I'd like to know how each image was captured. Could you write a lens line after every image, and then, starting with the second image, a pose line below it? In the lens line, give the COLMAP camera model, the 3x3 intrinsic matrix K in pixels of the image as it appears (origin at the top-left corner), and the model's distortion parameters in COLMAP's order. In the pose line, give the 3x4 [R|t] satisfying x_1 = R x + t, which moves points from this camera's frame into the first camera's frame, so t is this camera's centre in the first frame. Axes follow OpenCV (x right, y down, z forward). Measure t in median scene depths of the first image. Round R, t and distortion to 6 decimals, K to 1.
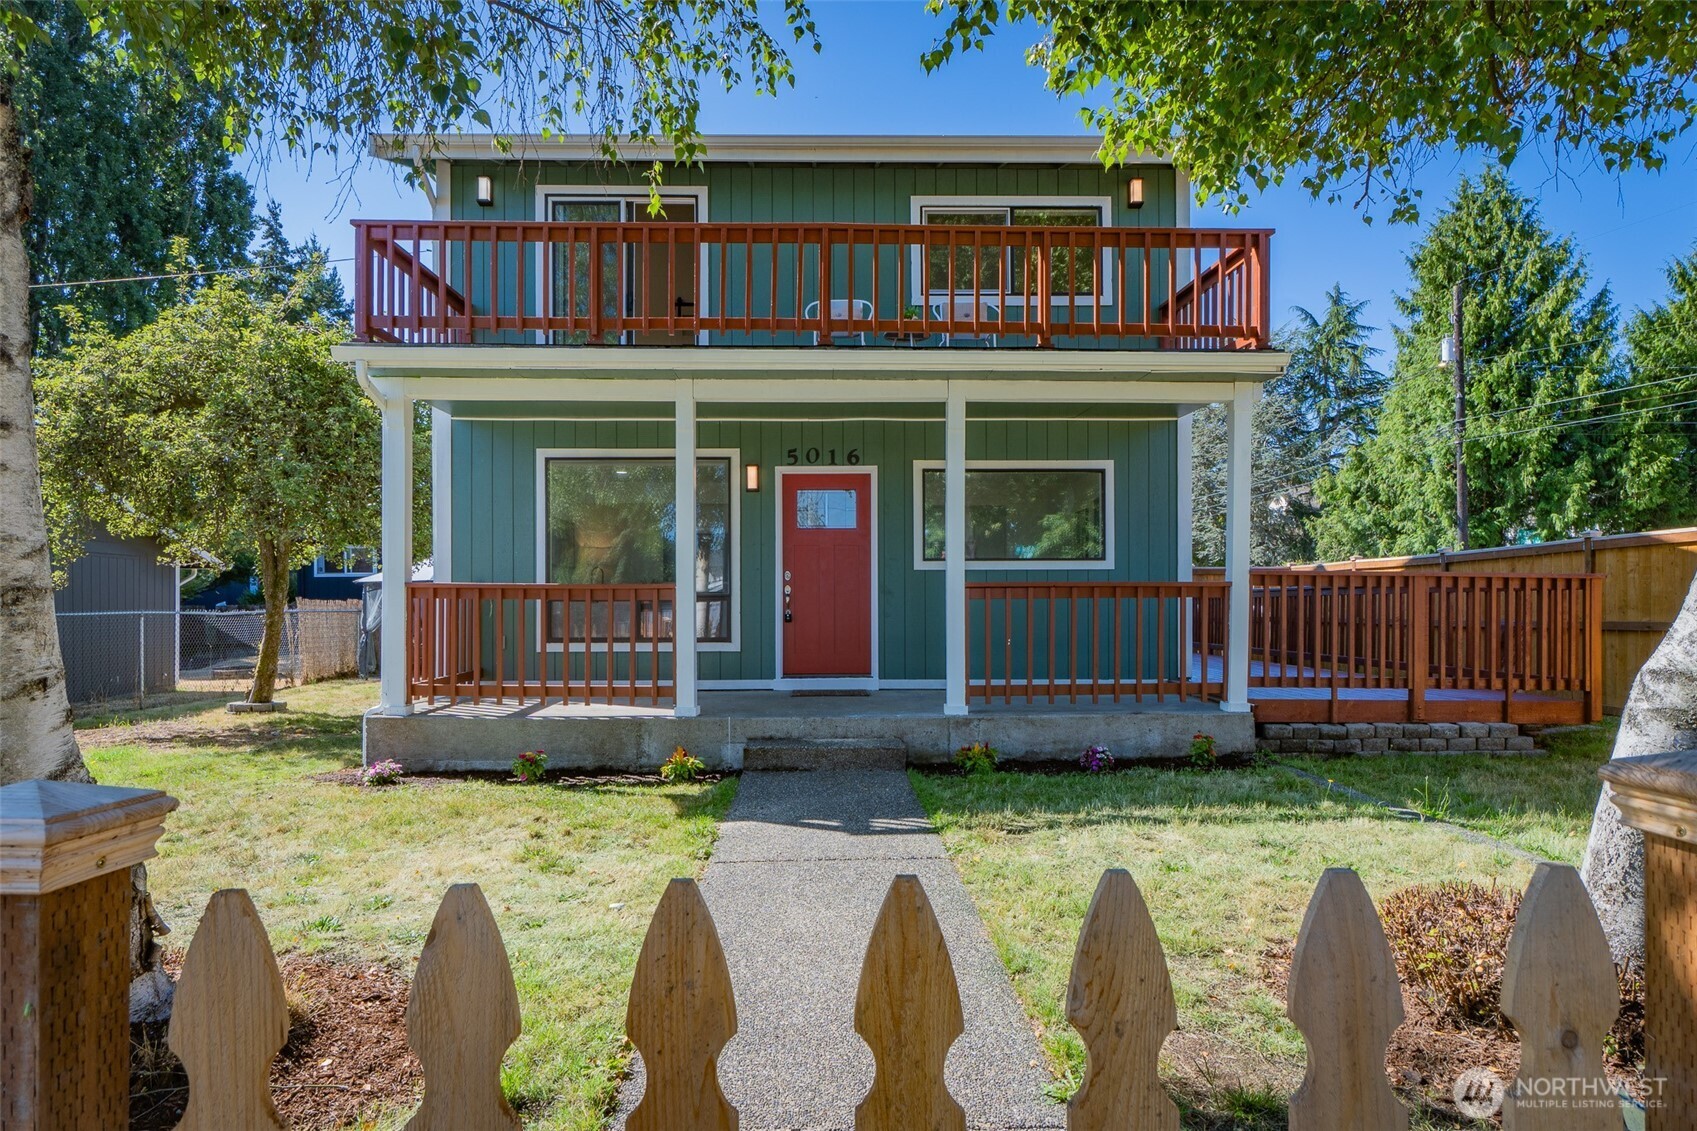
lens RADIAL K [[1002.6, 0, 850.3], [0, 1002.6, 597.5], [0, 0, 1]] dist [-0.000205, 0.000179]
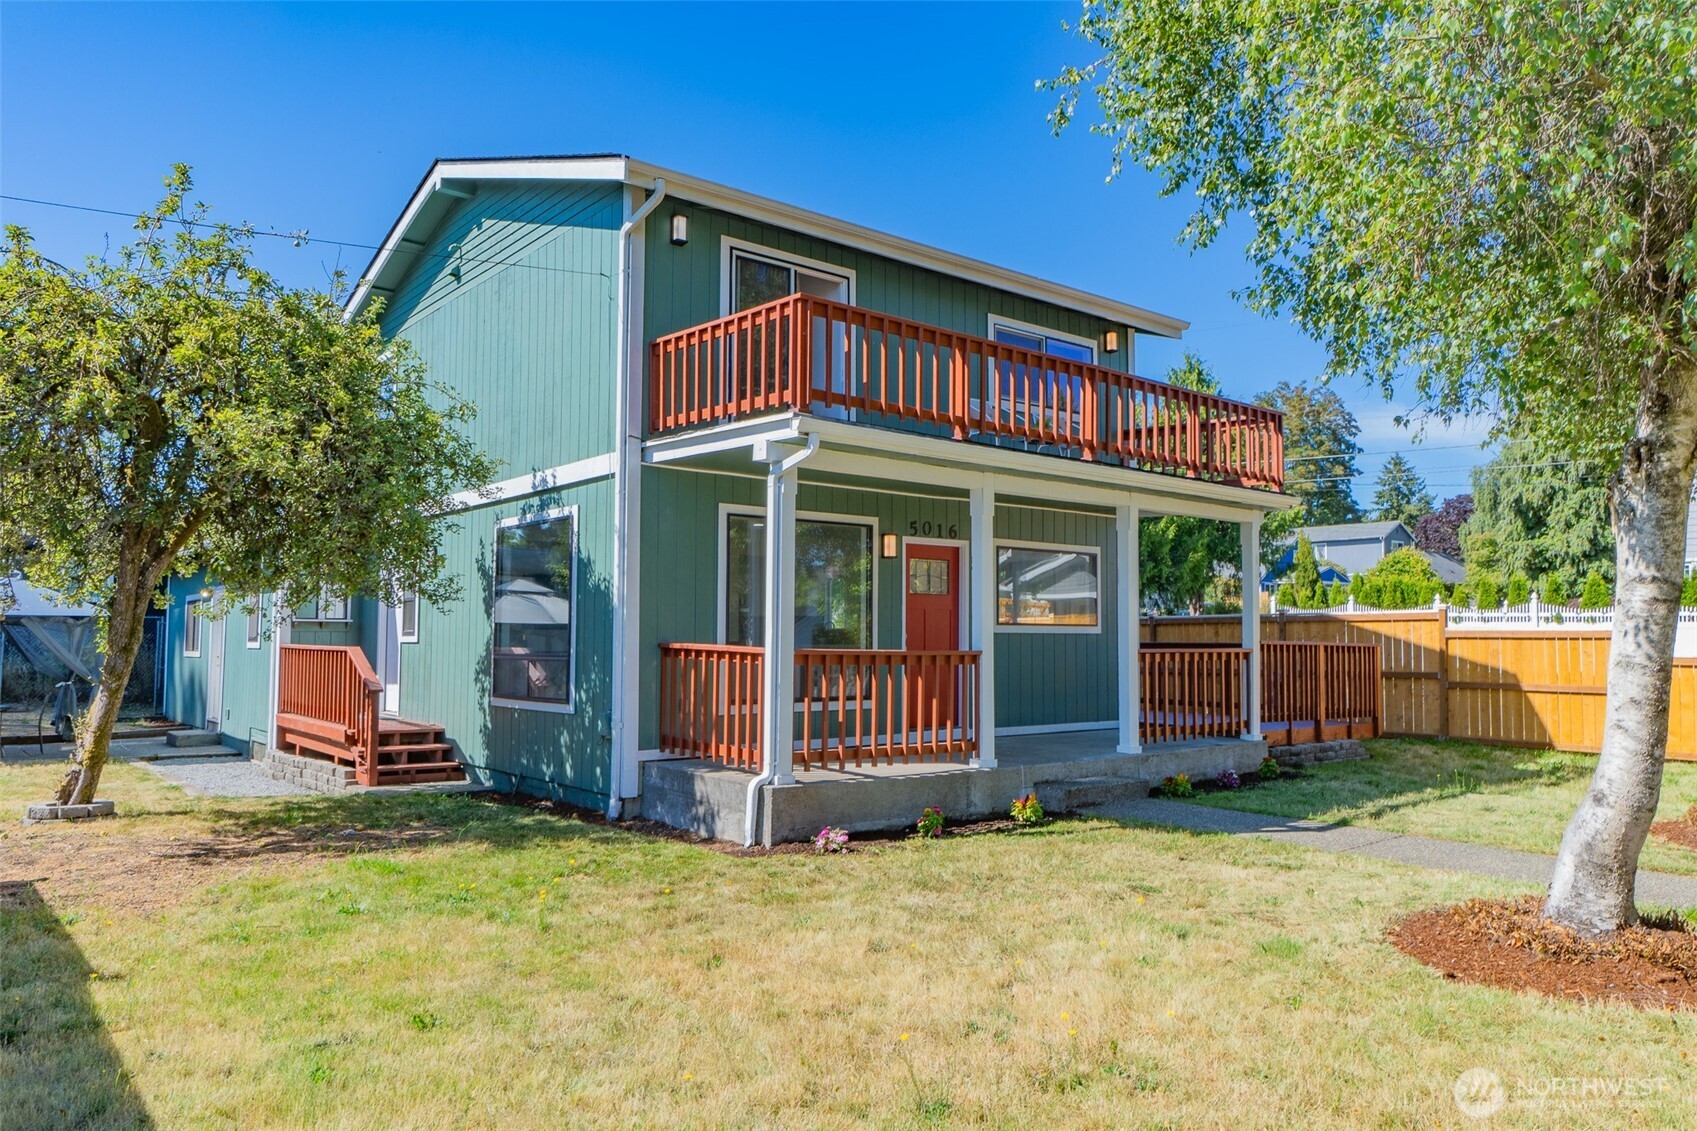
lens RADIAL K [[1166.0, 0, 848.5], [0, 1166.0, 565.5], [0, 0, 1]] dist [0.005013, 0.000940]
pose [[0.782853, 0.045655, 0.620529, -0.907053], [-0.009703, 0.998079, -0.061192, -0.020768], [-0.622131, 0.041883, 0.781792, 0.045771]]
